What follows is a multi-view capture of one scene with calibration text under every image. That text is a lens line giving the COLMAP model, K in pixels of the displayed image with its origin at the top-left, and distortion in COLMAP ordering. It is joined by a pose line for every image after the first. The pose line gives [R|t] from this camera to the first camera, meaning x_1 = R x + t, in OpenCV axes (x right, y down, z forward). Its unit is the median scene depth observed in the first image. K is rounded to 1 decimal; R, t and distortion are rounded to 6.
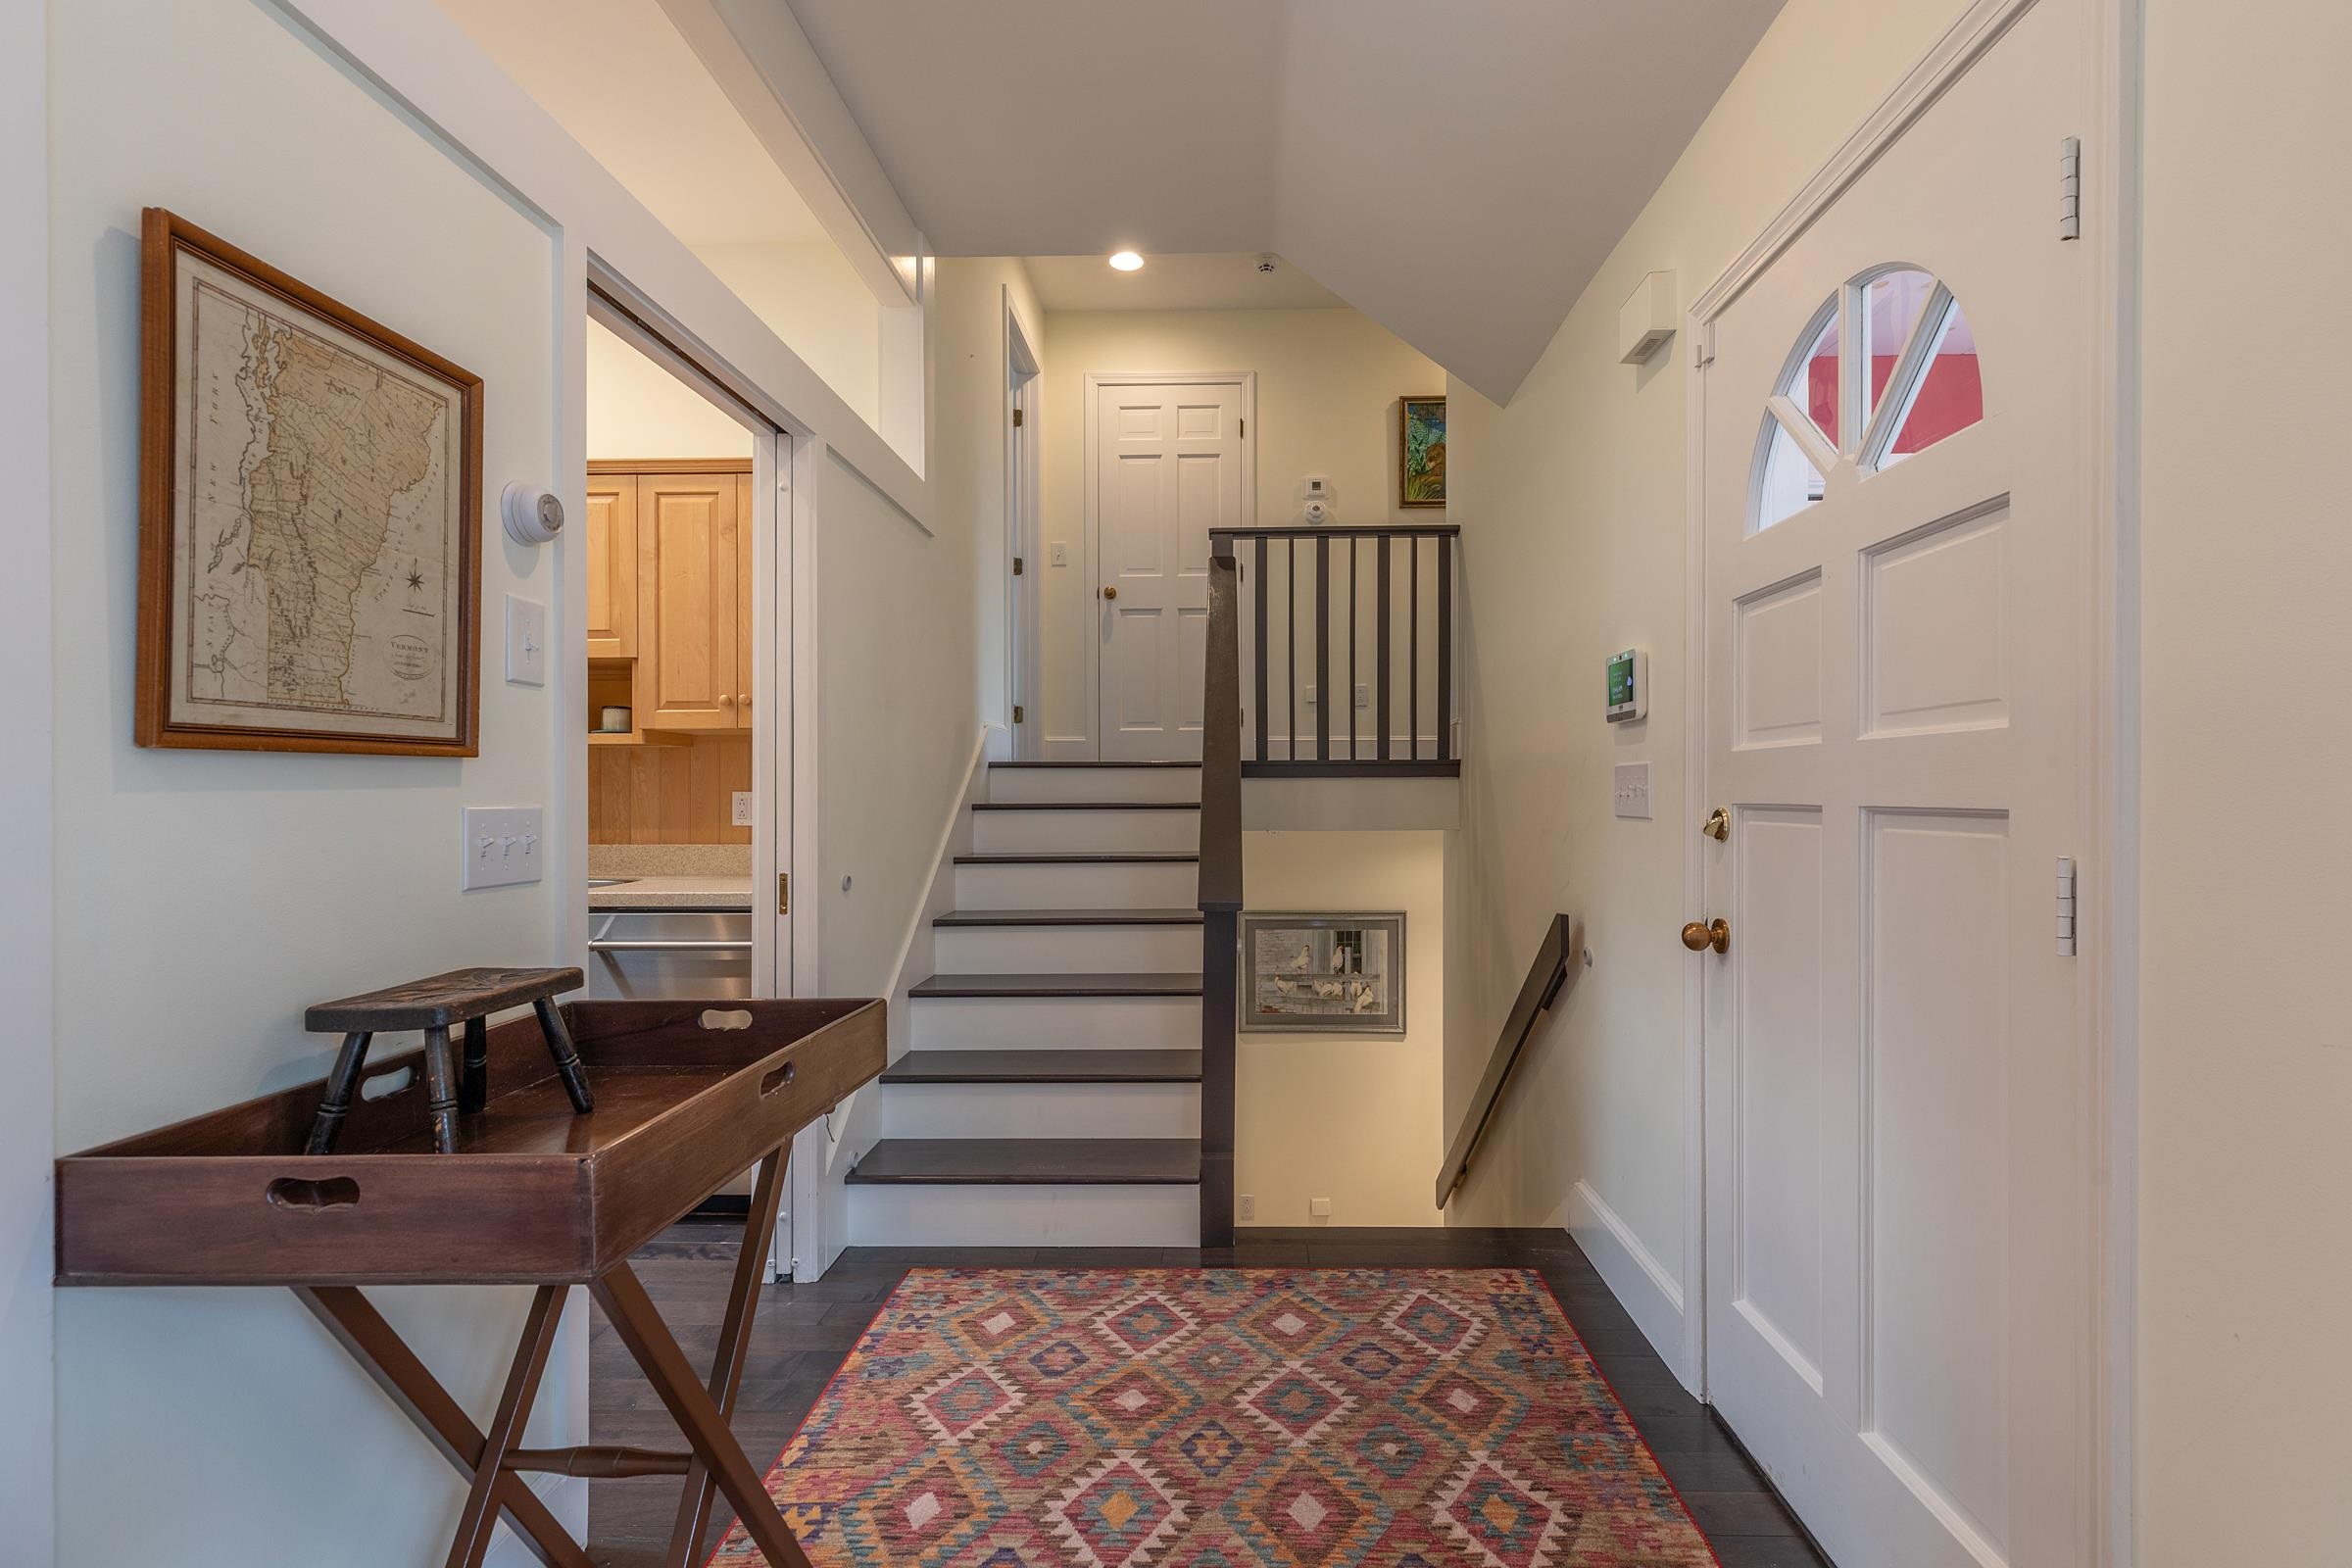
lens RADIAL K [[1078.8, 0, 1226.4], [0, 1078.8, 786.5], [0, 0, 1]] dist [0.005668, 0.001012]
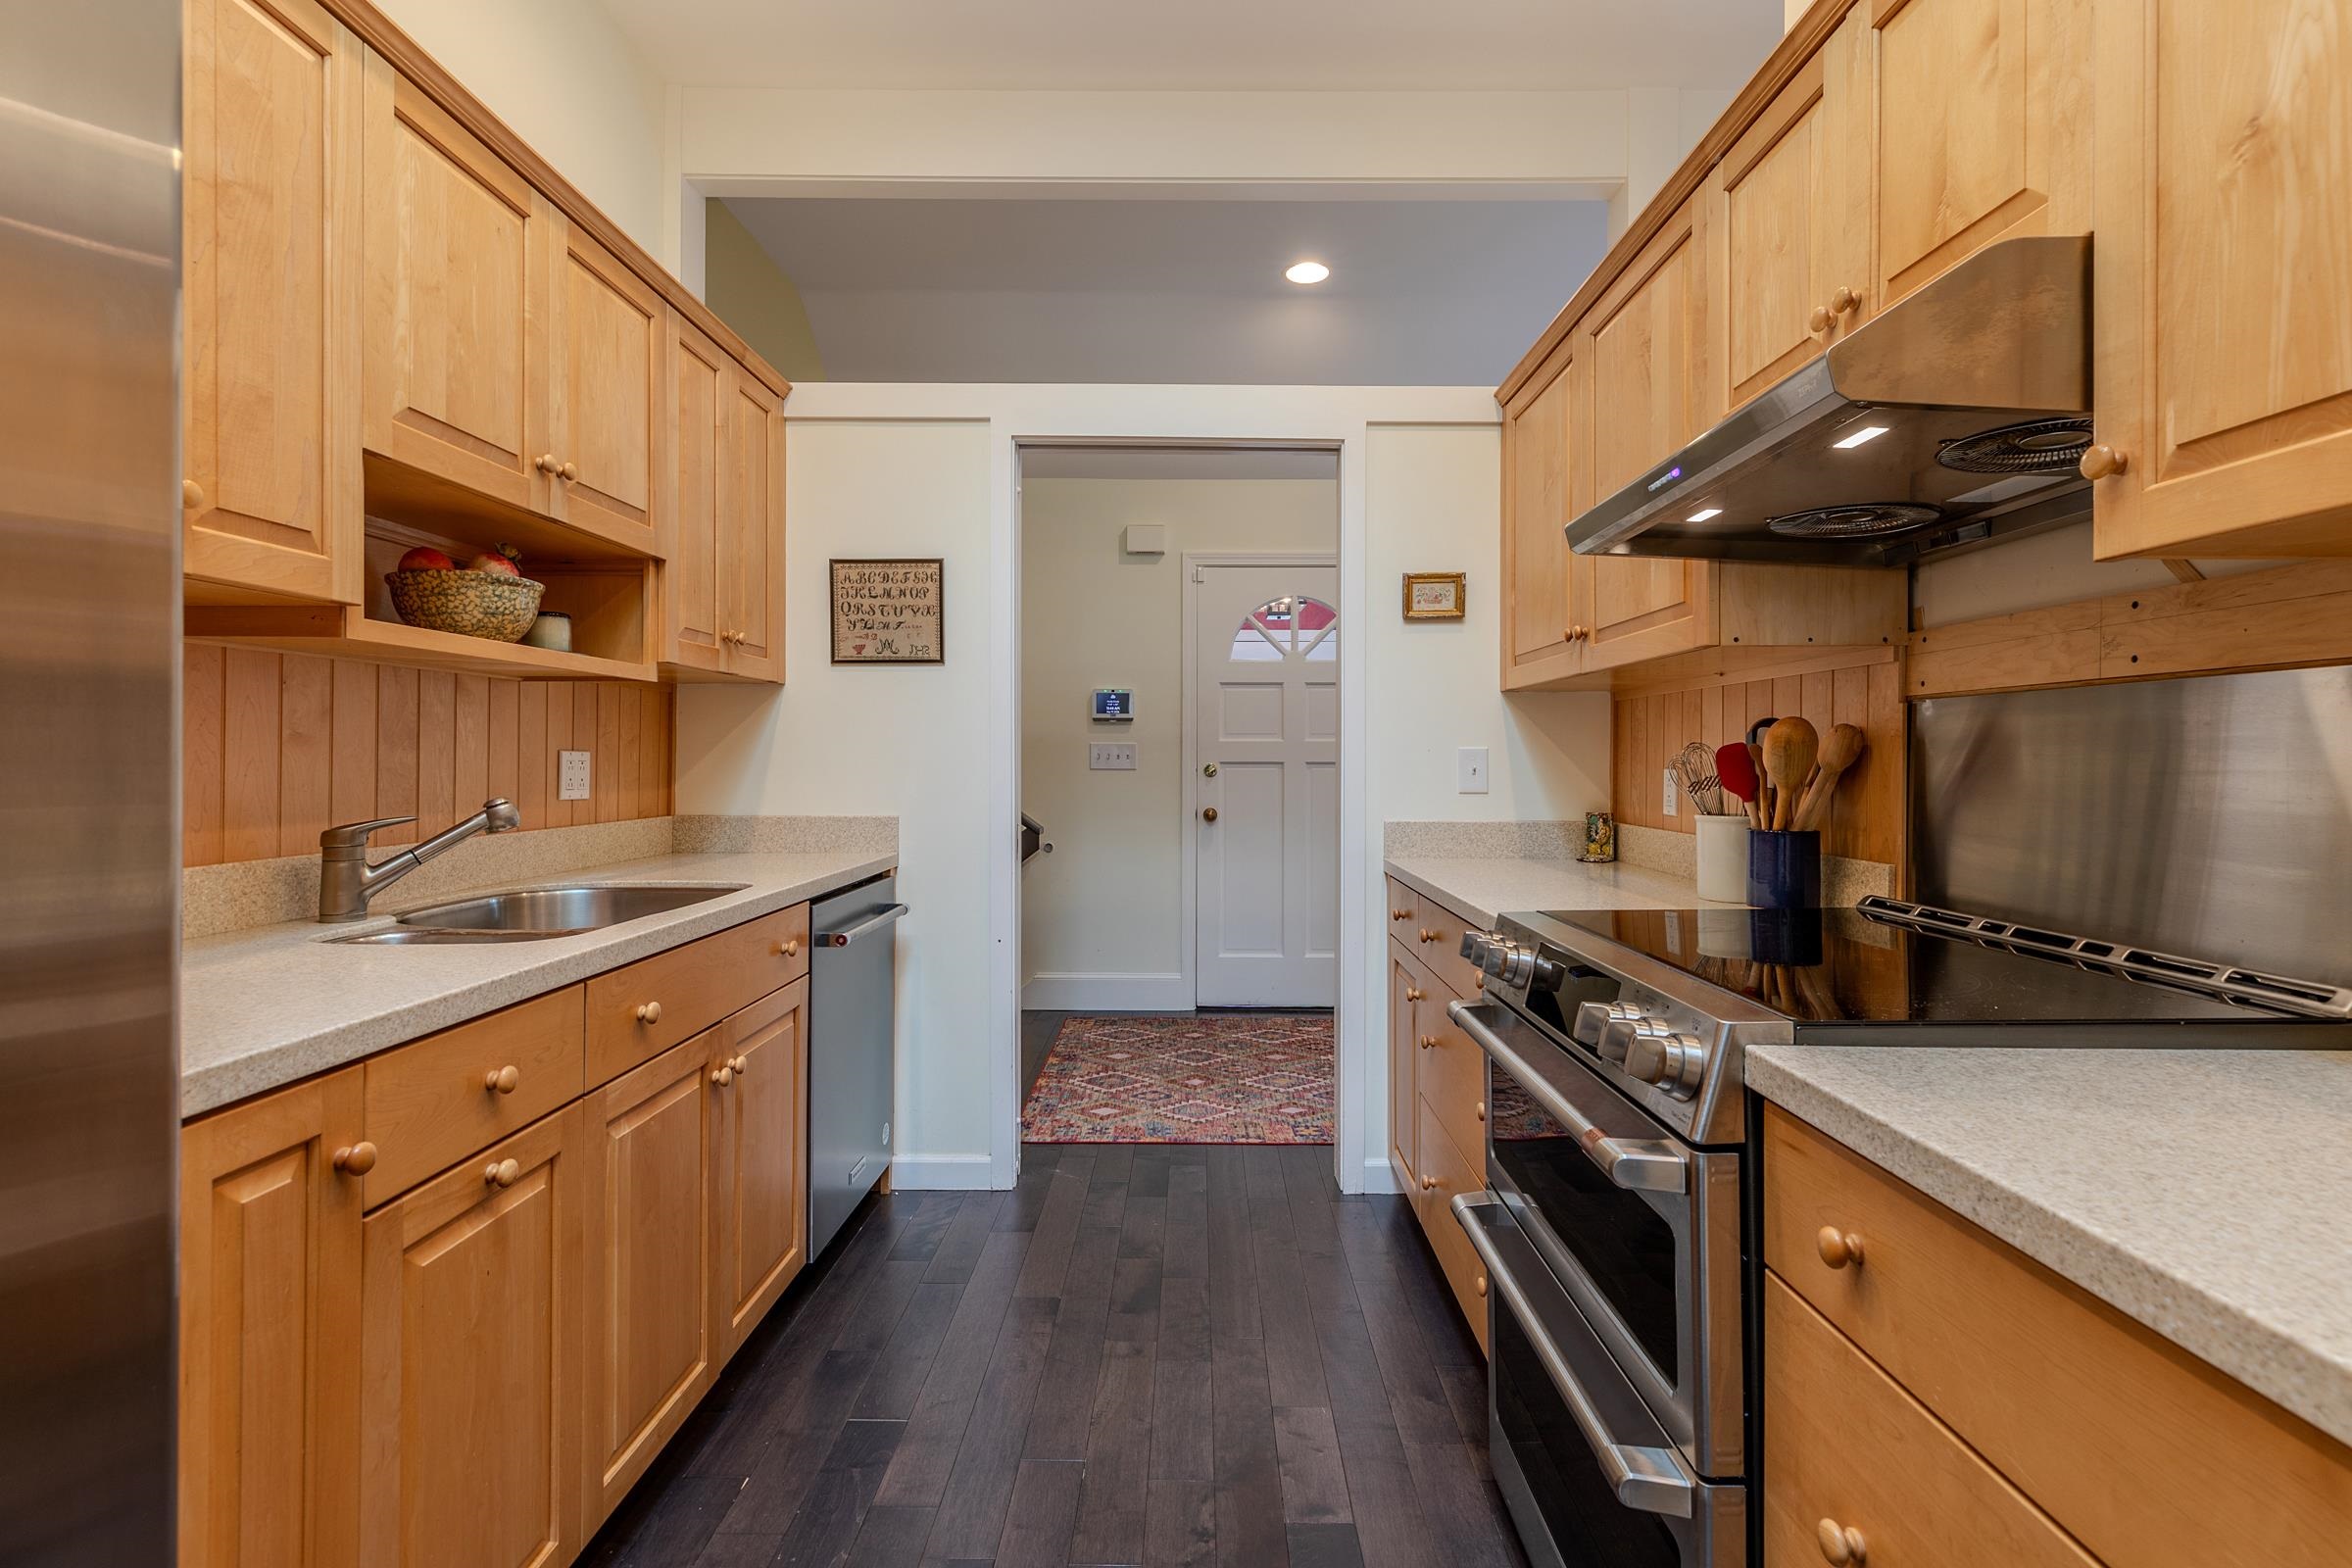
lens RADIAL K [[1078.8, 0, 1169.2], [0, 1078.8, 769.3], [0, 0, 1]] dist [0.005668, 0.001012]
pose [[-0.007545, -0.002945, 0.999967, -1.858138], [-0.003391, 0.999990, 0.002920, 0.022987], [-0.999966, -0.003368, -0.007555, 1.012386]]
